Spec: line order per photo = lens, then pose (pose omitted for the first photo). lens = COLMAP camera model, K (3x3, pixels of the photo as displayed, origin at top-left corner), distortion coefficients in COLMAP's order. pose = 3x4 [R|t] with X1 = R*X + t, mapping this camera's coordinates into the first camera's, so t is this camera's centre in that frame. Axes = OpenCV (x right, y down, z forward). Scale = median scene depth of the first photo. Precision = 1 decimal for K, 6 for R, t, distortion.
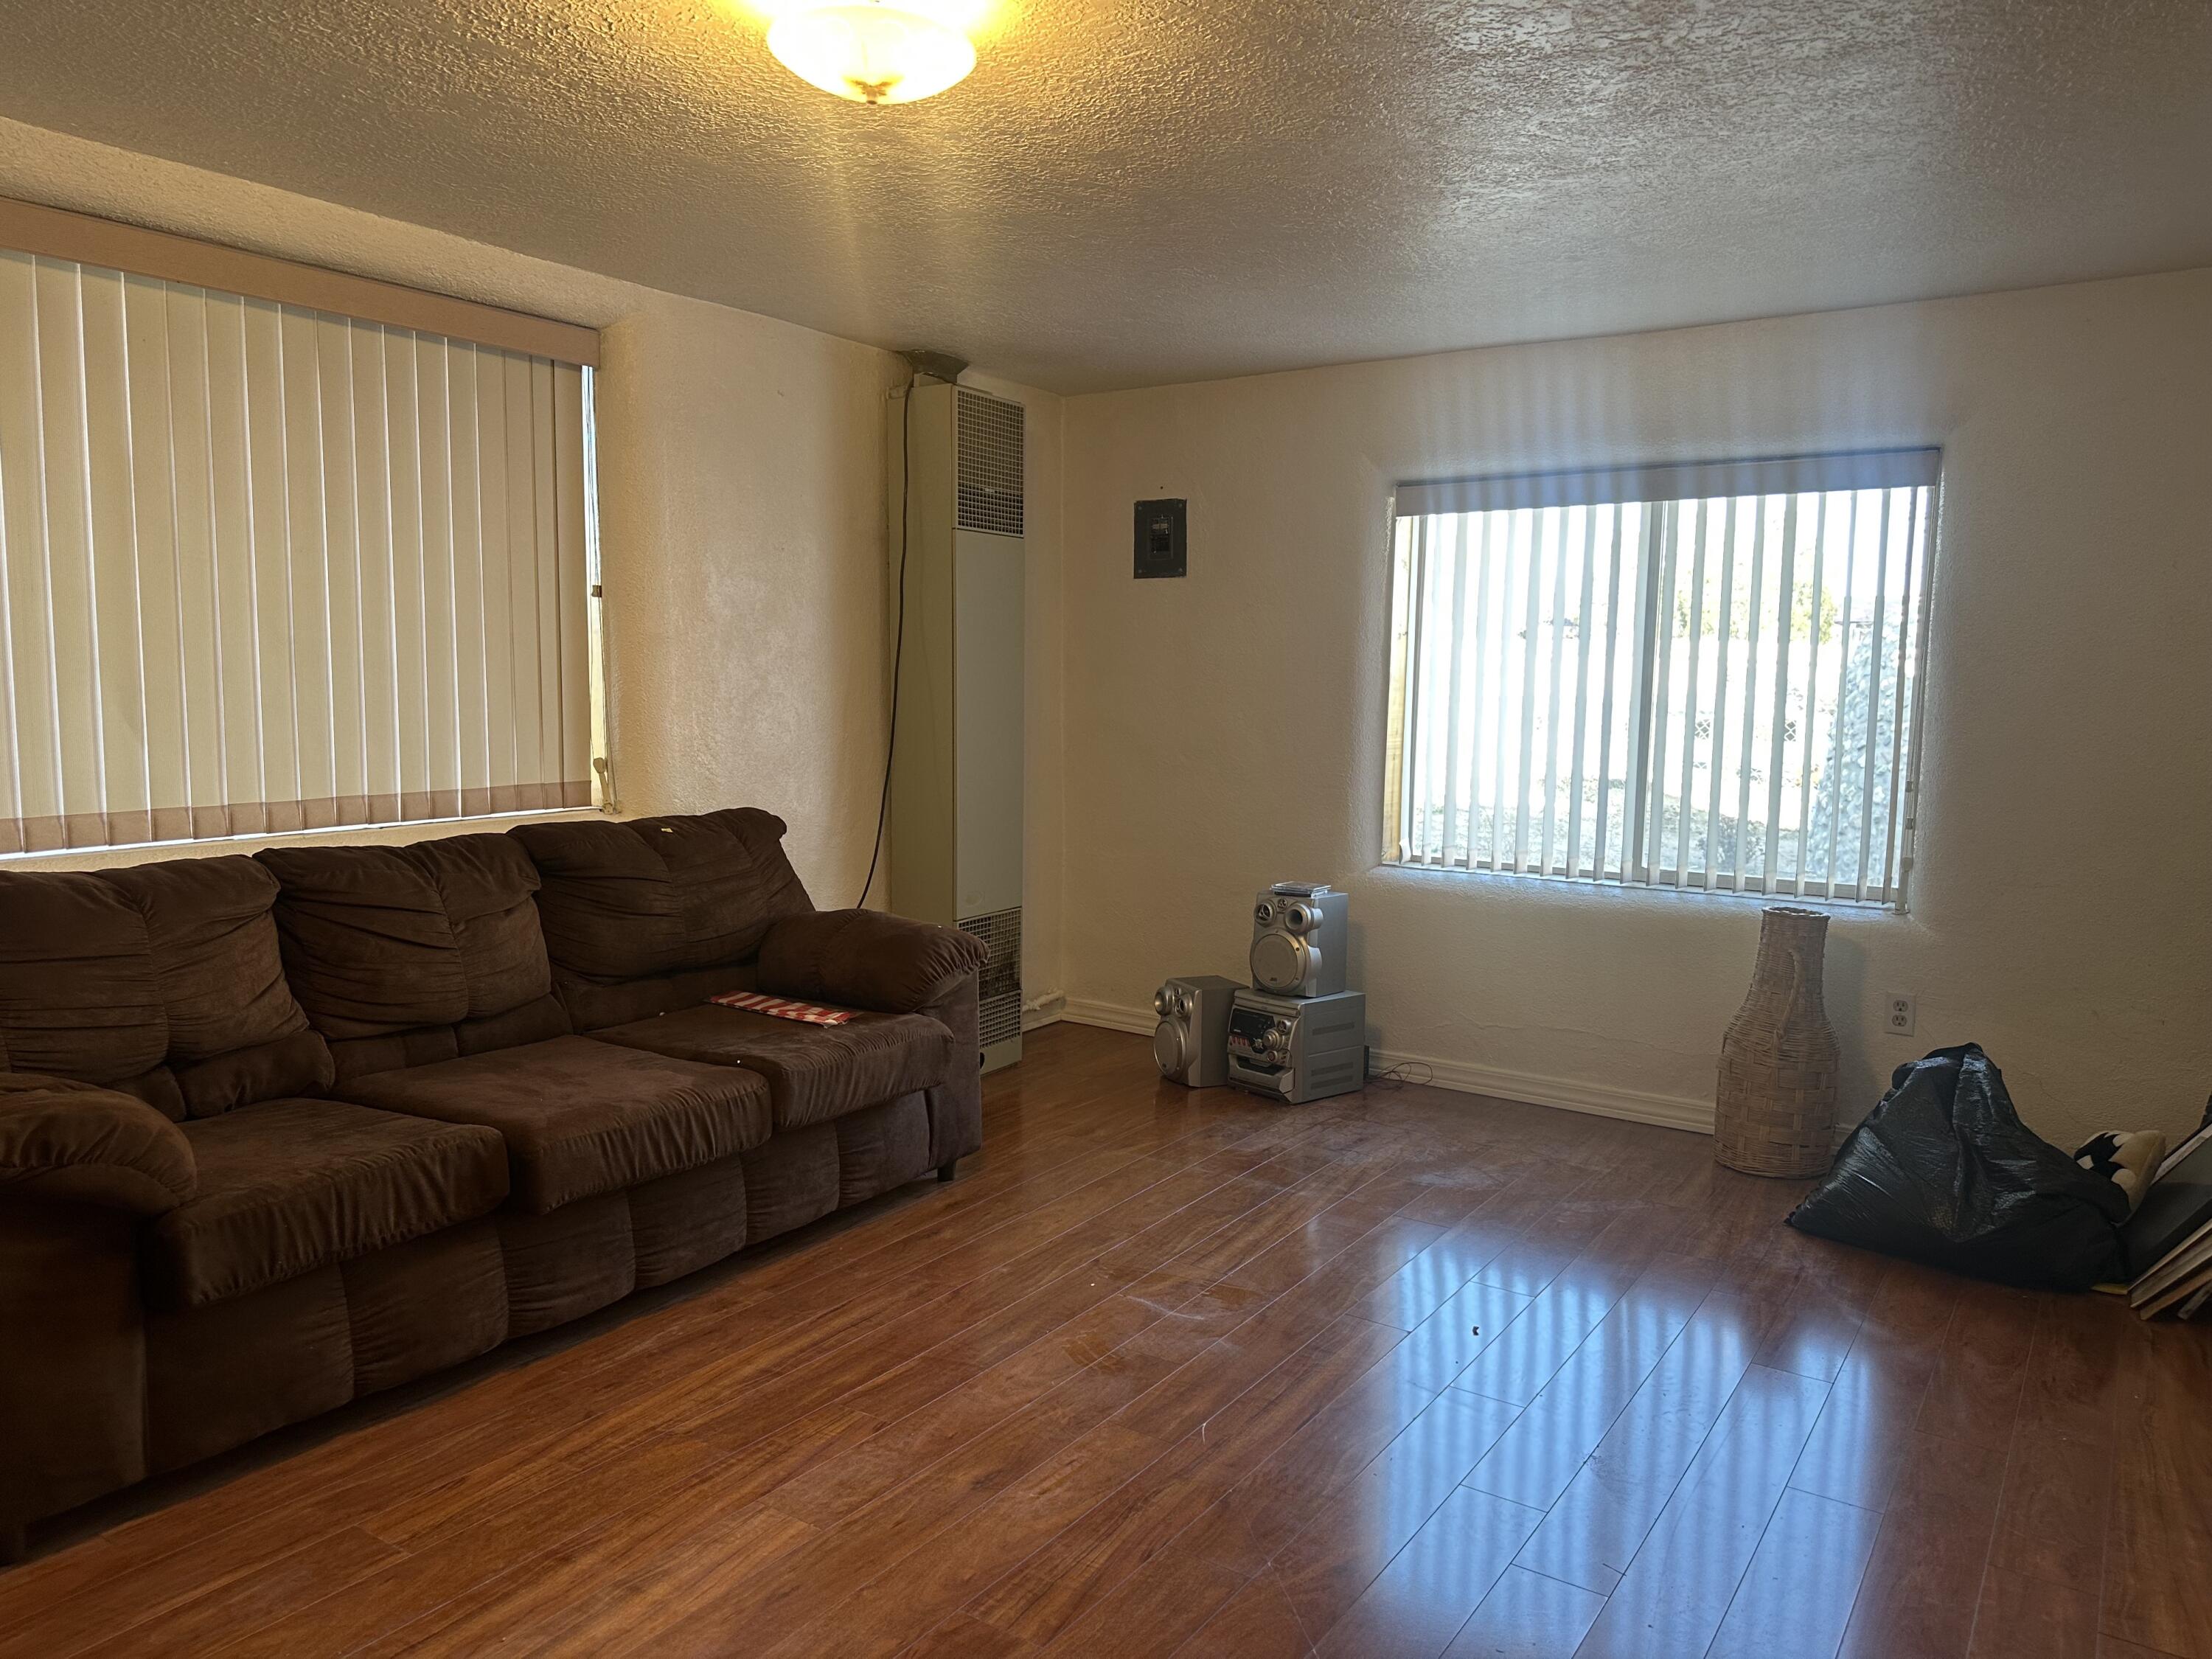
lens RADIAL K [[1538.9, 0, 1097.9], [0, 1538.9, 833.7], [0, 0, 1]] dist [0.083519, -0.128518]
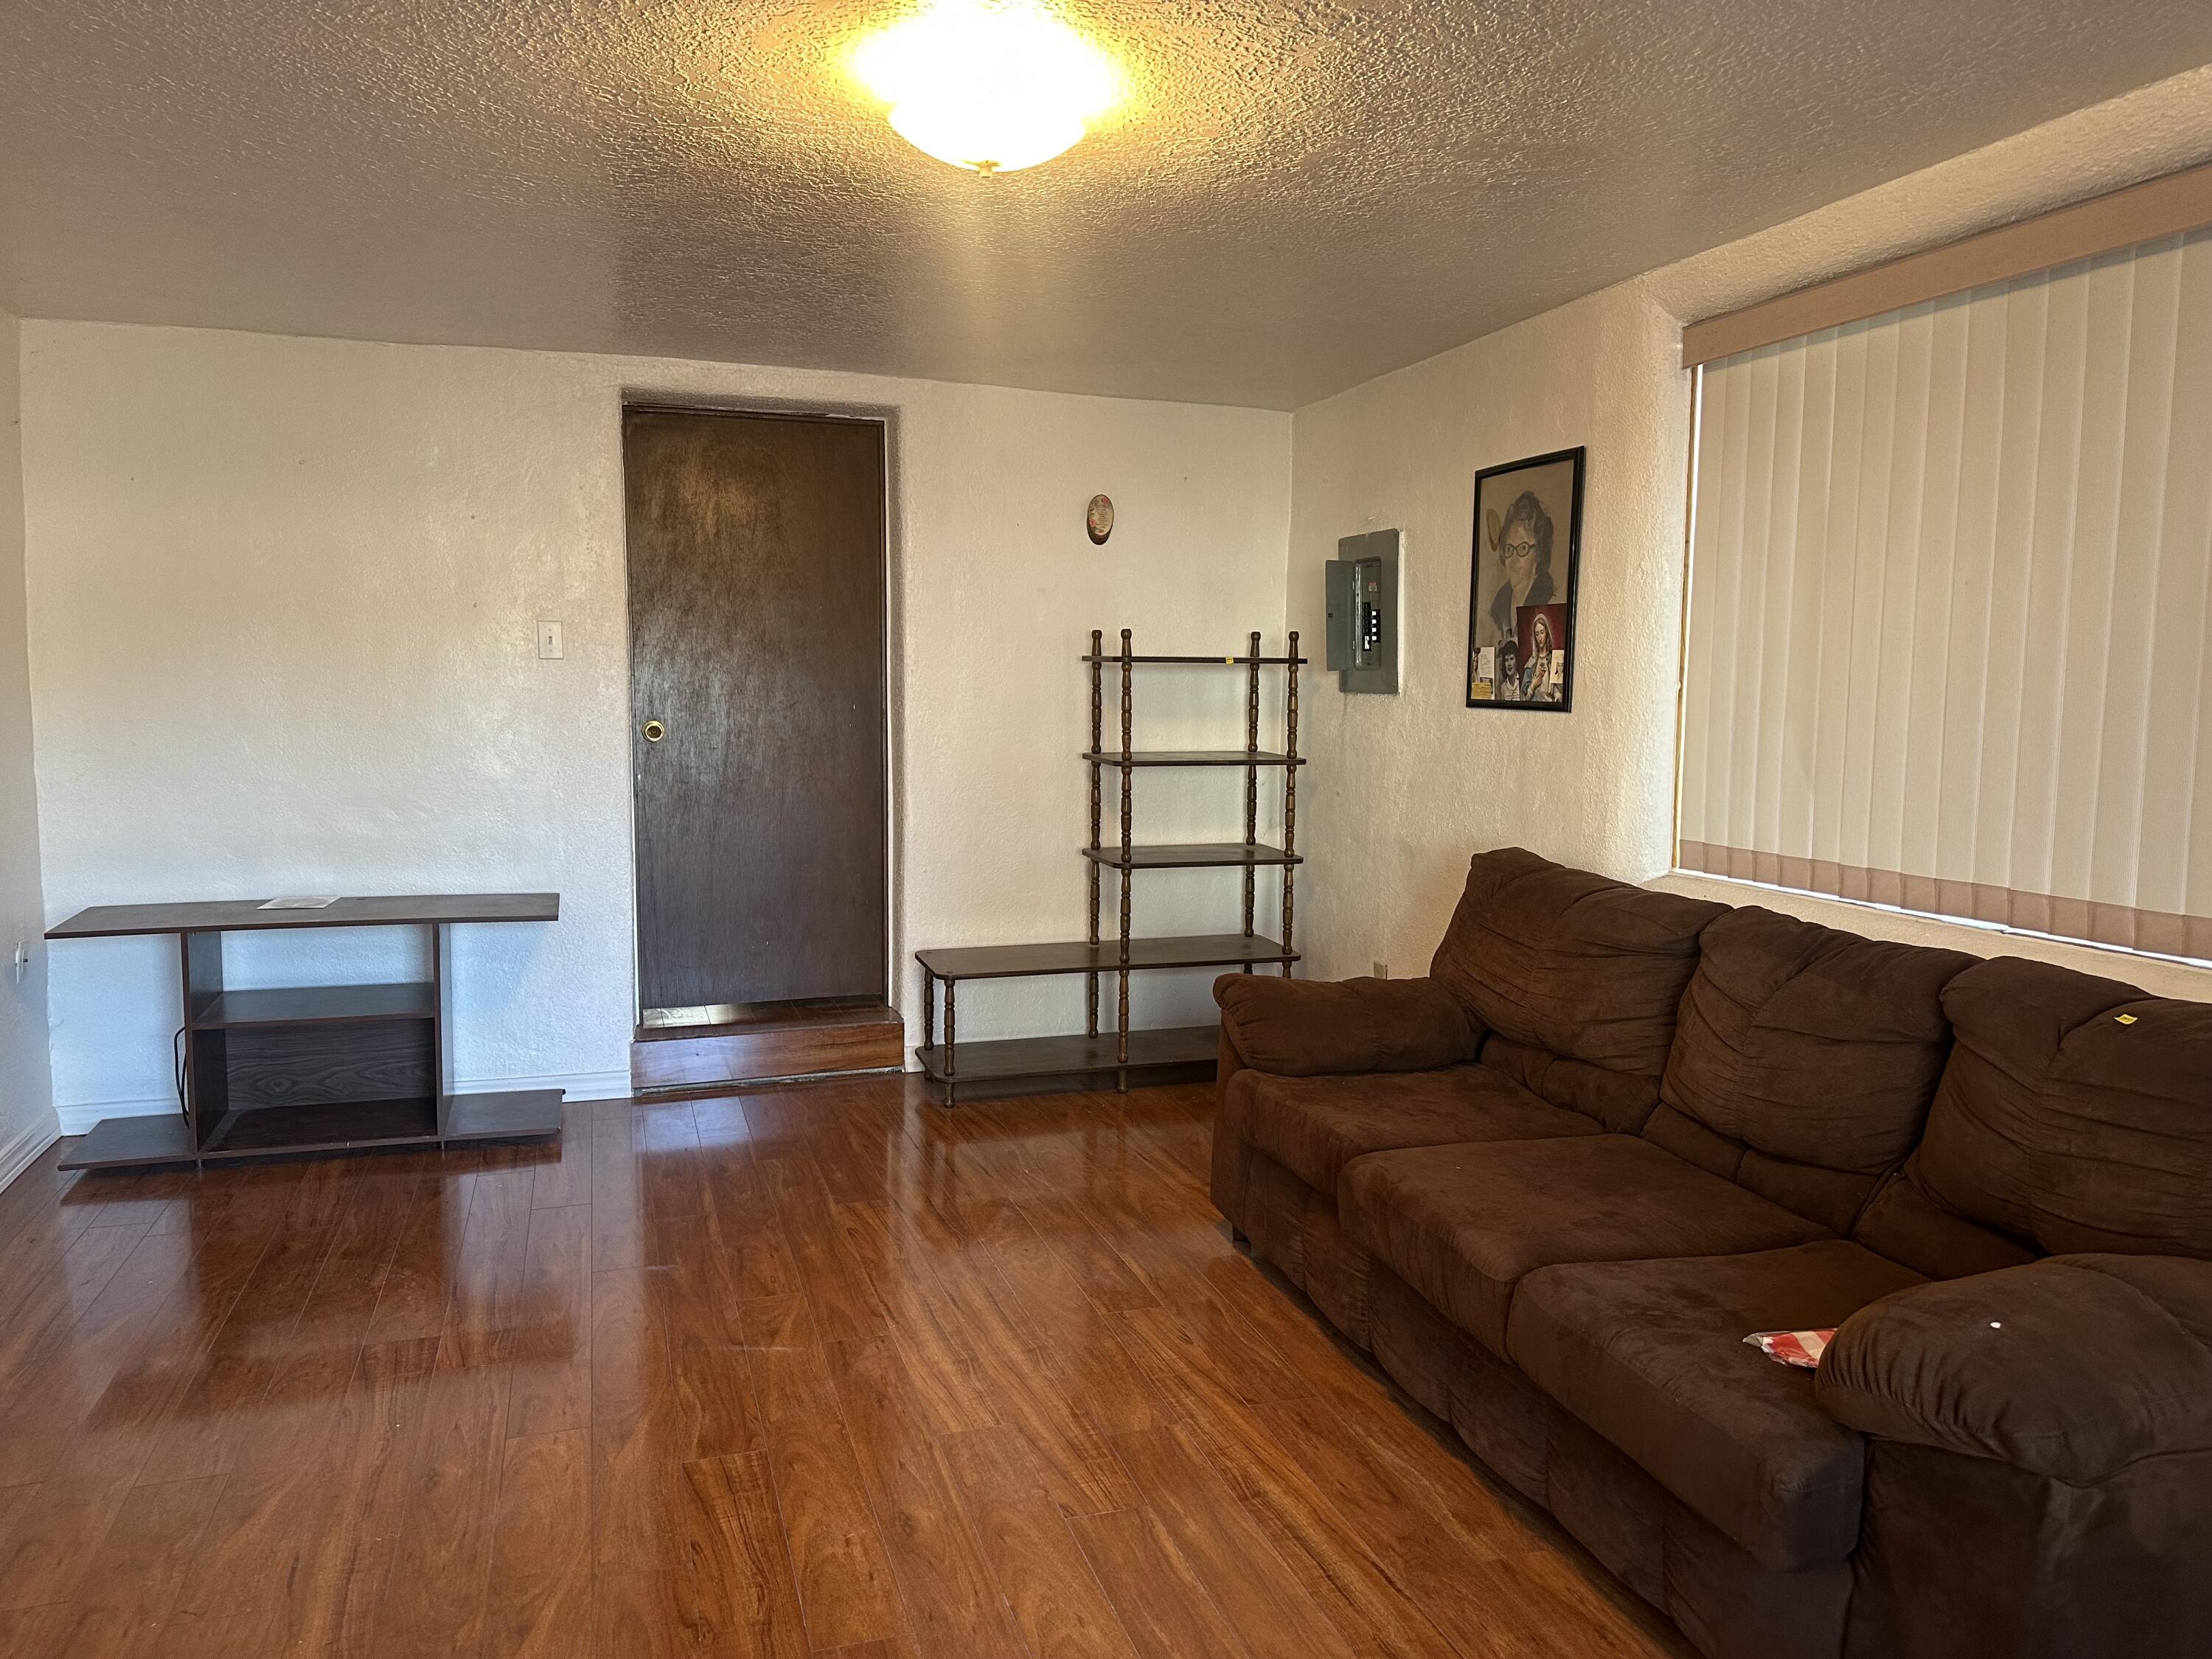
lens RADIAL K [[1538.9, 0, 1097.9], [0, 1538.9, 833.7], [0, 0, 1]] dist [0.083519, -0.128518]
pose [[-0.617432, 0.063282, -0.784075, 0.533391], [-0.095186, 0.983424, 0.154327, -0.163397], [0.780844, 0.169919, -0.601174, 1.422437]]
